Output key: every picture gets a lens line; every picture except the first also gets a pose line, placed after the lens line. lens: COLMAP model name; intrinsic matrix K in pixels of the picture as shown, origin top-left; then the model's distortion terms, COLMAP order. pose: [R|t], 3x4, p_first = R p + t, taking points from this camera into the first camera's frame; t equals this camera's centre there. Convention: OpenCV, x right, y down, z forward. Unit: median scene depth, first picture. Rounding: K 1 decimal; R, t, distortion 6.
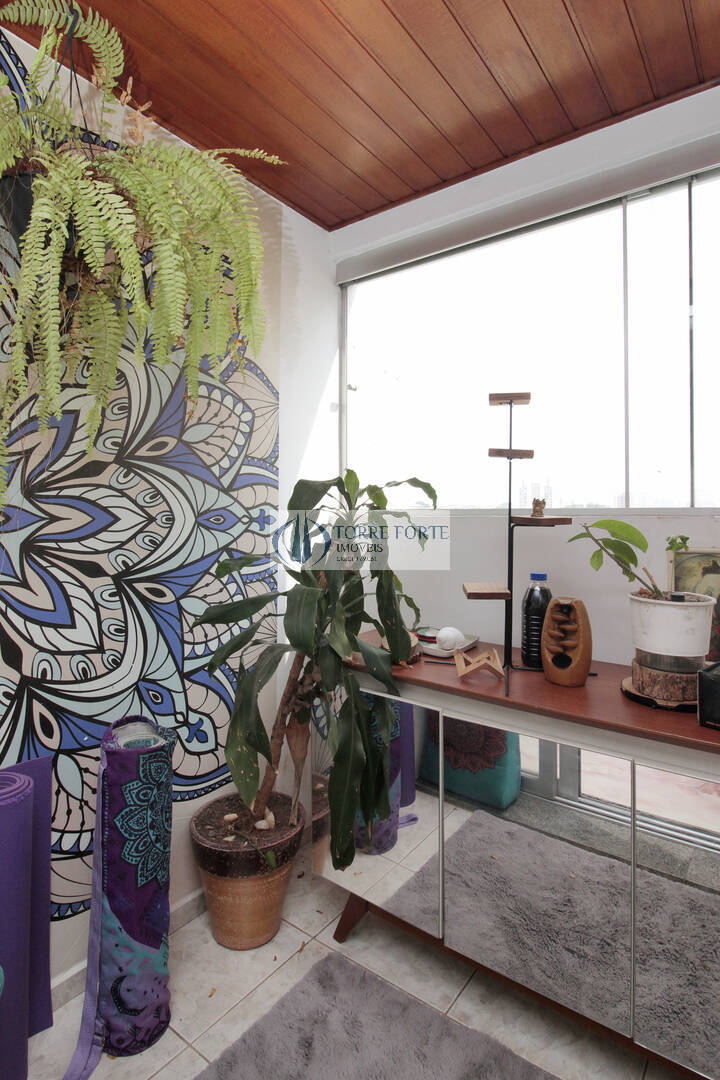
lens RADIAL K [[571.7, 0, 360.0], [0, 571.7, 540.0], [0, 0, 1]] dist [0.000478, -0.012530]
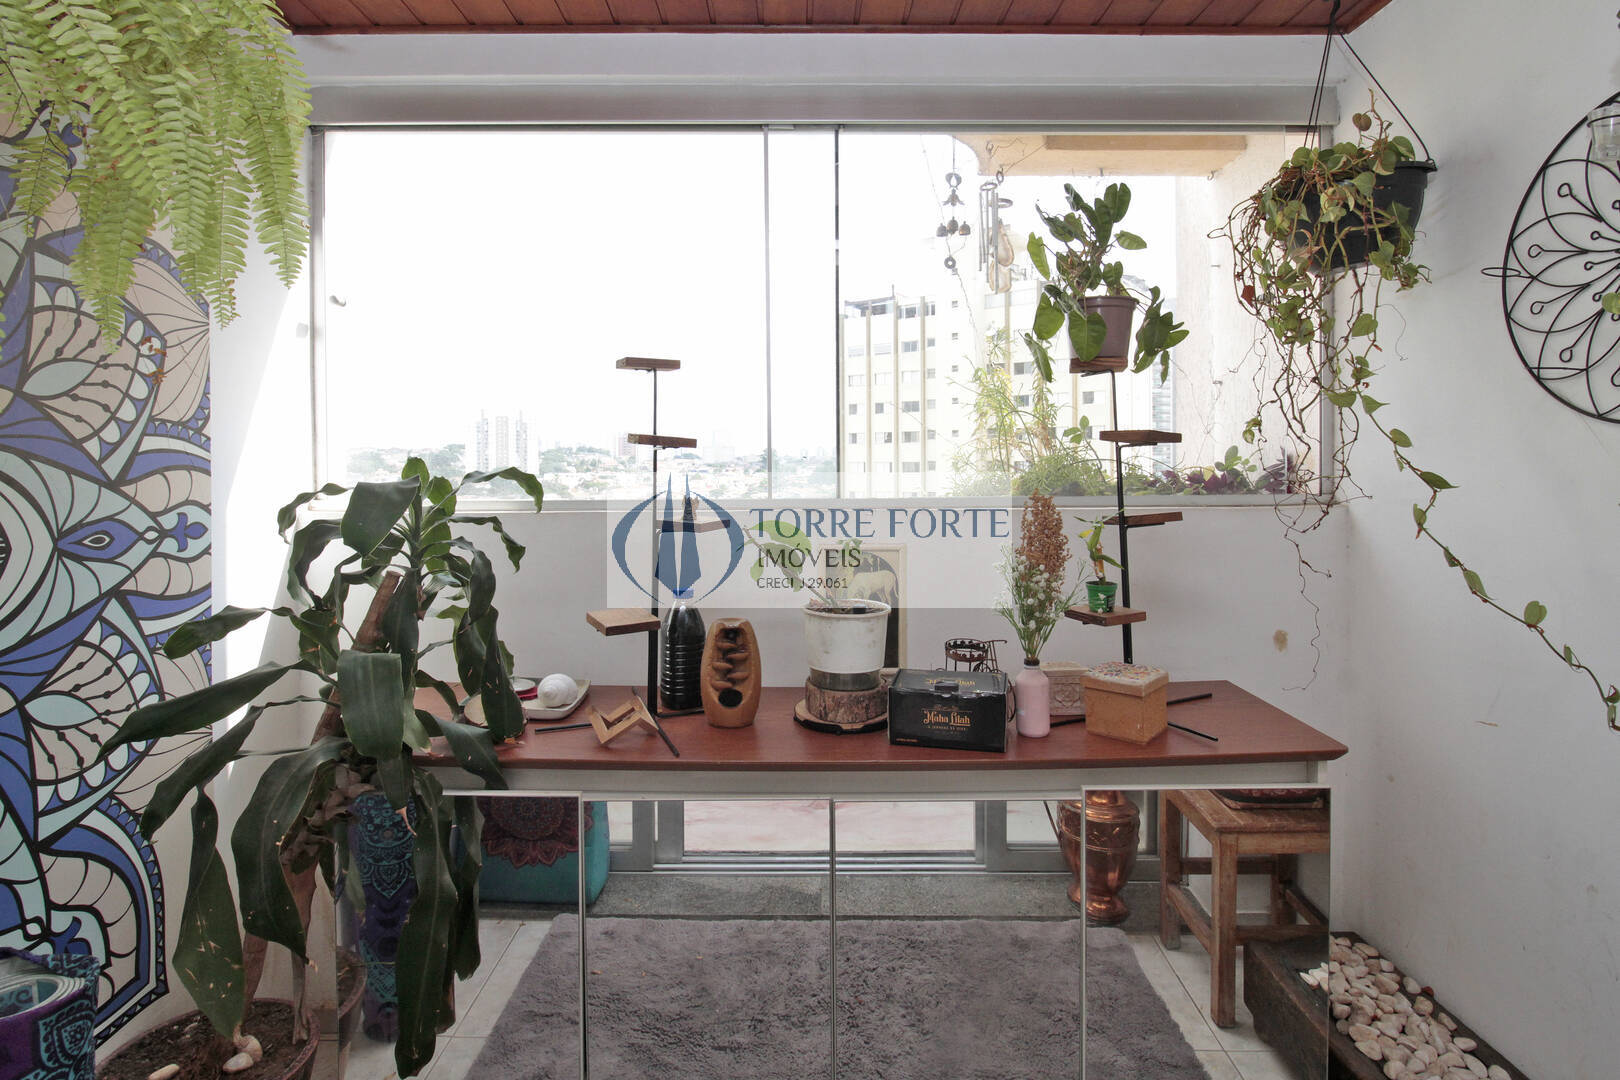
lens RADIAL K [[828.2, 0, 817.5], [0, 828.2, 533.6], [0, 0, 1]] dist [0.003489, -0.013249]
pose [[0.799574, -0.059957, 0.597567, -0.175885], [0.038270, 0.998069, 0.048935, -0.054745], [-0.599346, -0.016258, 0.800325, -0.004812]]
